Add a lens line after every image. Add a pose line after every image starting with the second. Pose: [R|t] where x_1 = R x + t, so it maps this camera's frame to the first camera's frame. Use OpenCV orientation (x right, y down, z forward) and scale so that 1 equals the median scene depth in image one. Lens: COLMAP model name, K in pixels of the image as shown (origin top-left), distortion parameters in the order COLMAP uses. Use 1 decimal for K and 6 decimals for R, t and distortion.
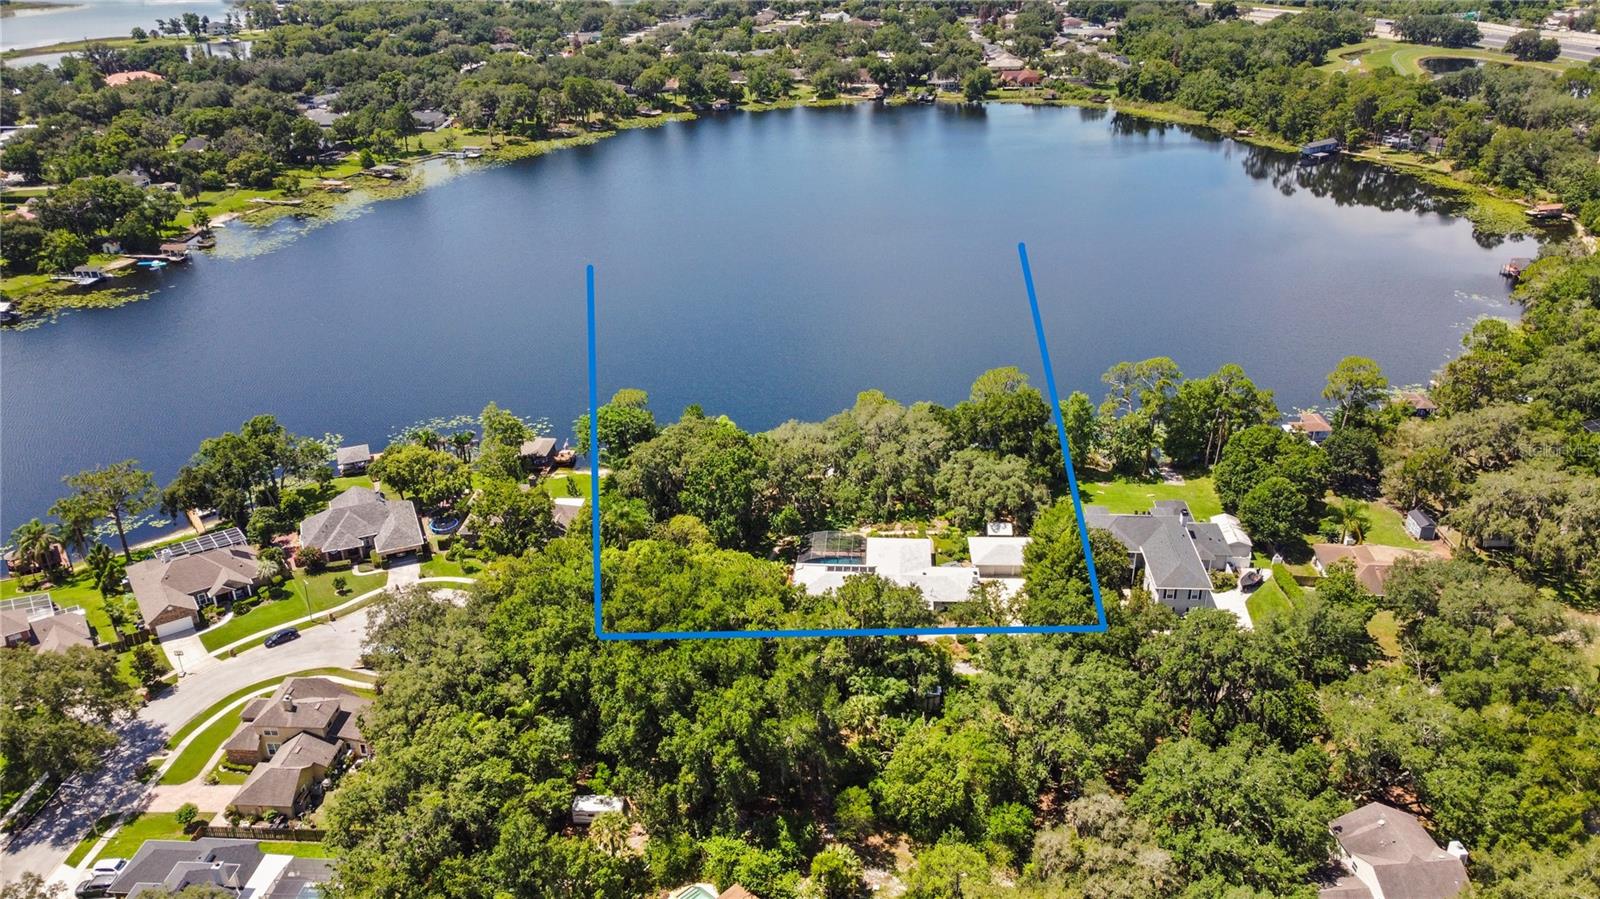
lens RADIAL K [[1278.3, 0, 800.7], [0, 1278.3, 479.9], [0, 0, 1]] dist [-0.003540, -0.013220]
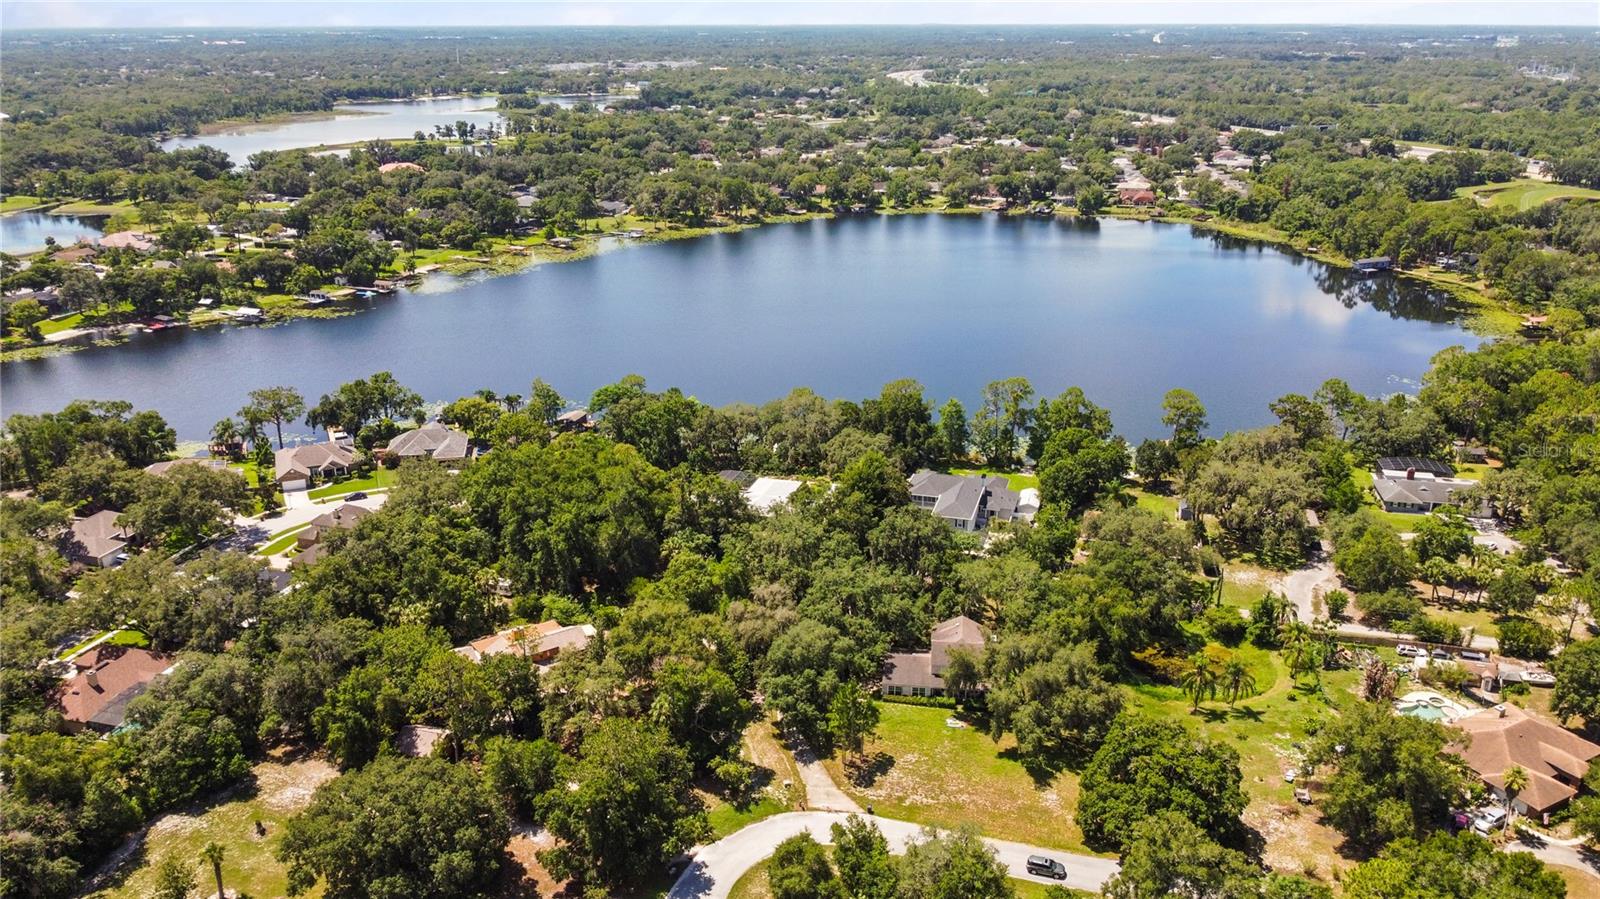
lens RADIAL K [[1278.3, 0, 800.7], [0, 1278.3, 479.9], [0, 0, 1]] dist [-0.003540, -0.013220]
pose [[0.978585, 0.081971, -0.188818, 0.138668], [-0.099258, 0.991511, -0.083984, 0.061695], [0.180331, 0.100927, 0.978414, -0.139341]]
